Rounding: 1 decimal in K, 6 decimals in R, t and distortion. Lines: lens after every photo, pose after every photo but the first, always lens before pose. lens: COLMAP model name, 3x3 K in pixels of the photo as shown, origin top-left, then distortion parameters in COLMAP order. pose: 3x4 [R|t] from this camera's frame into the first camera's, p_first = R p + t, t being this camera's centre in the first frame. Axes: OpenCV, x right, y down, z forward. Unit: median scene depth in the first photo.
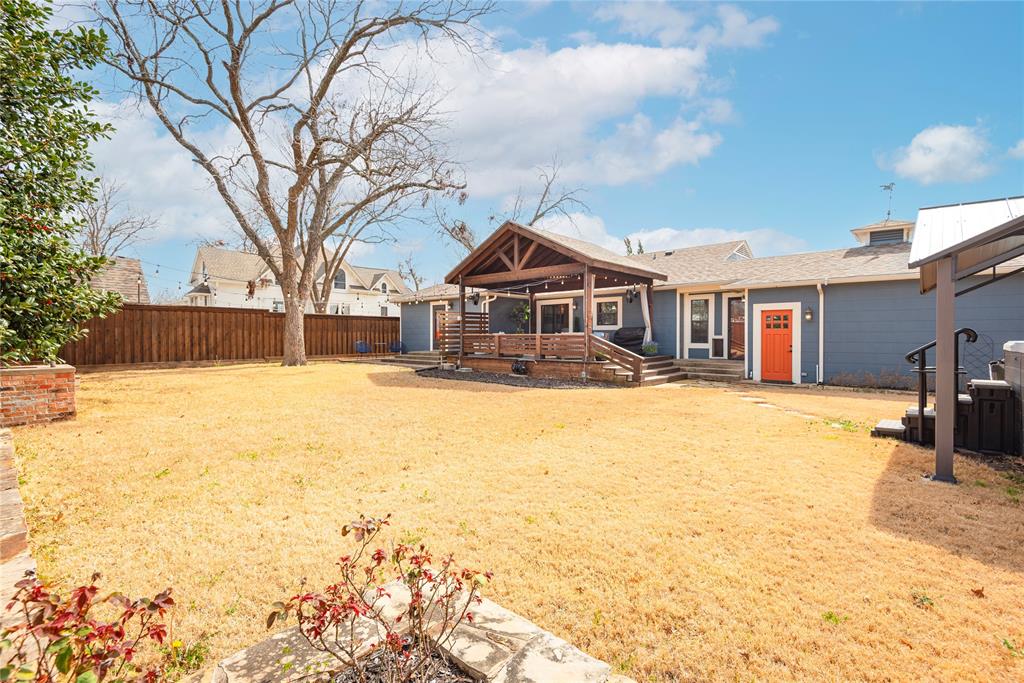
lens RADIAL K [[460.6, 0, 510.3], [0, 460.6, 340.3], [0, 0, 1]] dist [0.034429, -0.021607]
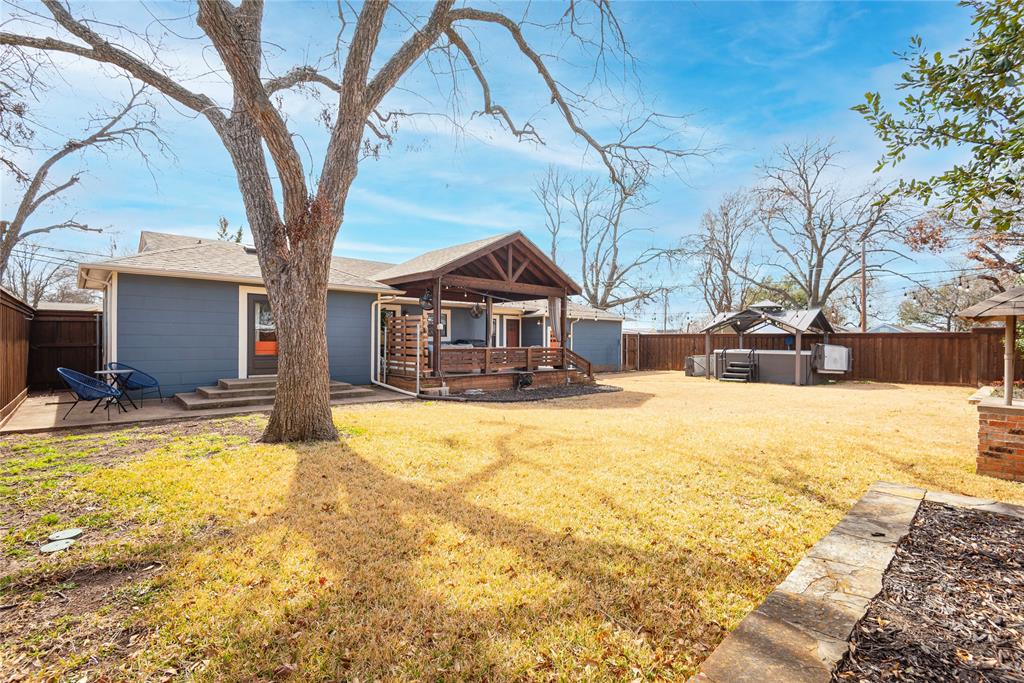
lens RADIAL K [[460.6, 0, 510.3], [0, 460.6, 340.3], [0, 0, 1]] dist [0.034429, -0.021607]
pose [[0.131357, 0.002903, 0.991331, -0.866234], [-0.000317, 0.999996, -0.002886, -0.024432], [-0.991335, 0.000065, 0.131357, 0.798173]]
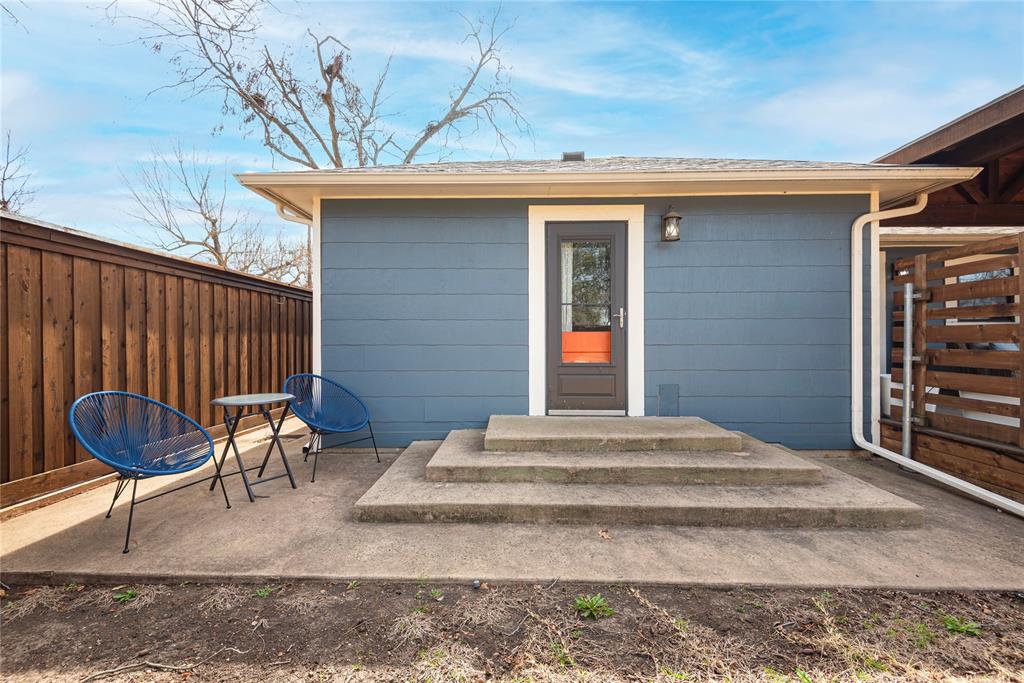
lens RADIAL K [[460.6, 0, 510.3], [0, 460.6, 340.3], [0, 0, 1]] dist [0.034429, -0.021607]
pose [[0.775792, -0.000372, 0.630989, -0.427823], [0.004225, 0.999980, -0.004605, -0.017568], [-0.630975, 0.006239, 0.775778, 1.065934]]
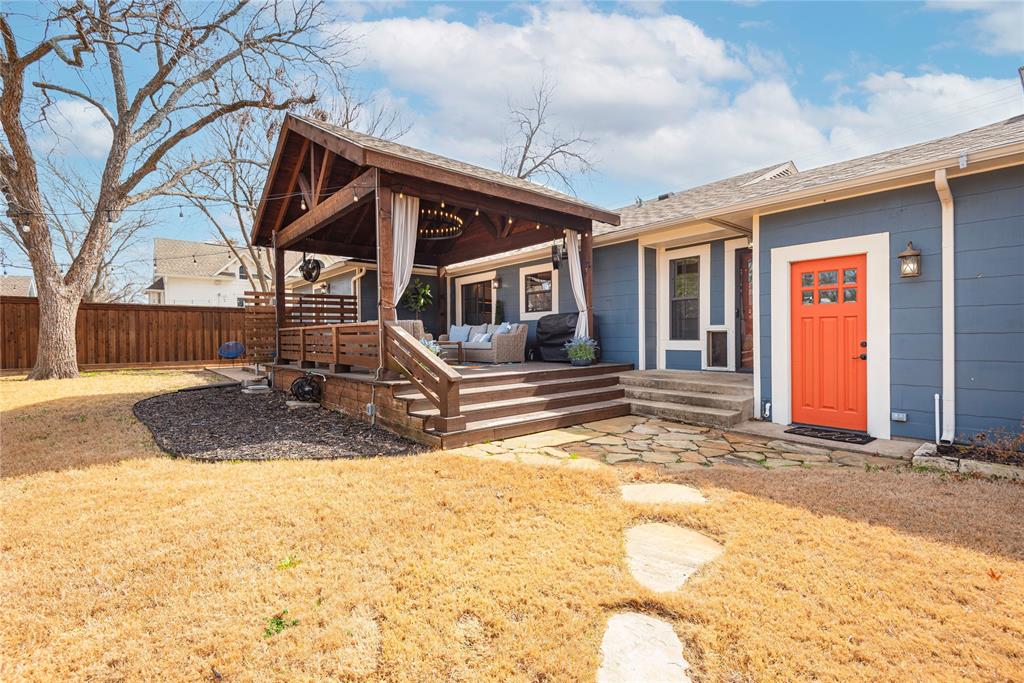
lens RADIAL K [[460.6, 0, 510.3], [0, 460.6, 340.3], [0, 0, 1]] dist [0.034429, -0.021607]
pose [[0.988210, -0.007931, -0.152901, 0.299775], [0.007513, 0.999966, -0.003311, 0.006726], [0.152922, 0.002123, 0.988236, 0.457686]]
